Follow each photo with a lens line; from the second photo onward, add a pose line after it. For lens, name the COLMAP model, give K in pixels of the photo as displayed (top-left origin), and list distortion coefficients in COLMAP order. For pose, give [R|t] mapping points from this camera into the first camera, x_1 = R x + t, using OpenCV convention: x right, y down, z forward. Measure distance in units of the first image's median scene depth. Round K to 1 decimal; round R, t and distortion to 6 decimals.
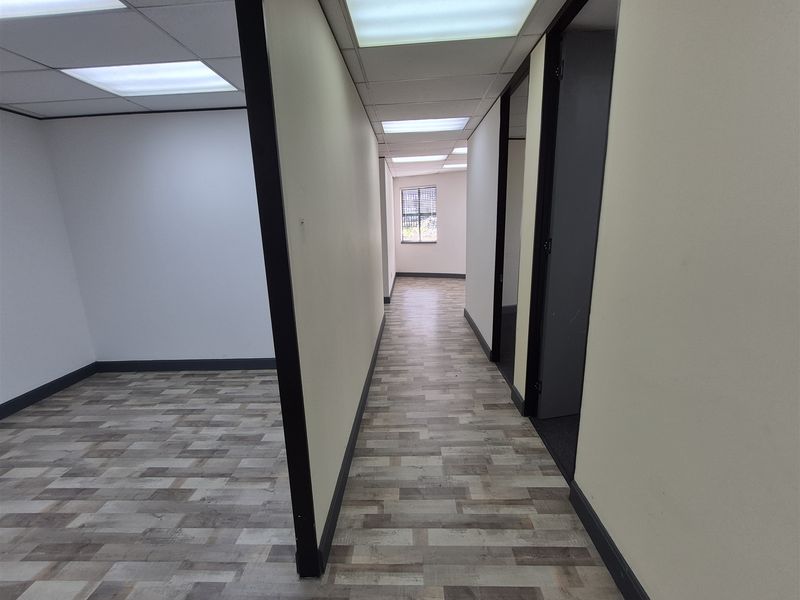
lens RADIAL K [[318.4, 0, 400.3], [0, 318.4, 281.1], [0, 0, 1]] dist [0.001030, 0.000004]
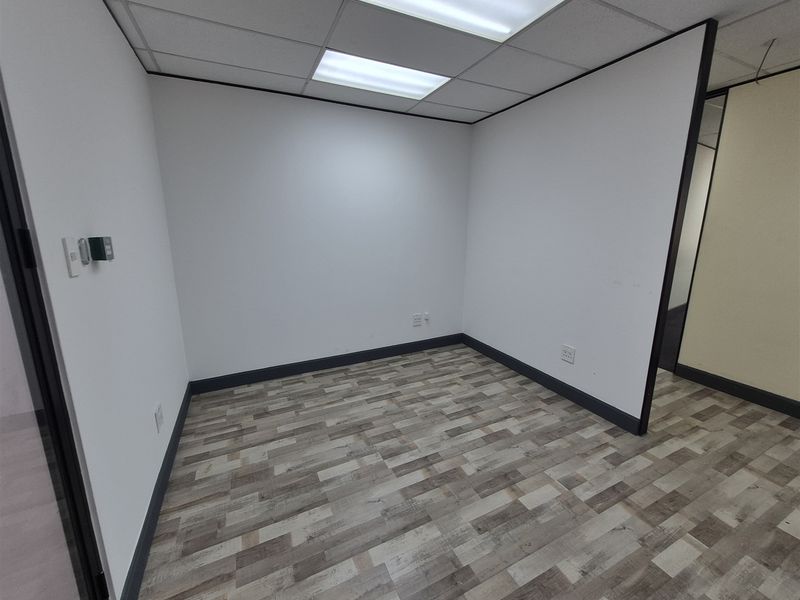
lens RADIAL K [[318.4, 0, 391.0], [0, 318.4, 287.3], [0, 0, 1]] dist [0.001030, 0.000004]
pose [[0.890328, -0.055808, 0.451887, -1.144077], [0.055489, 0.998362, 0.013970, 0.039303], [-0.451927, 0.012636, 0.891966, 0.057341]]
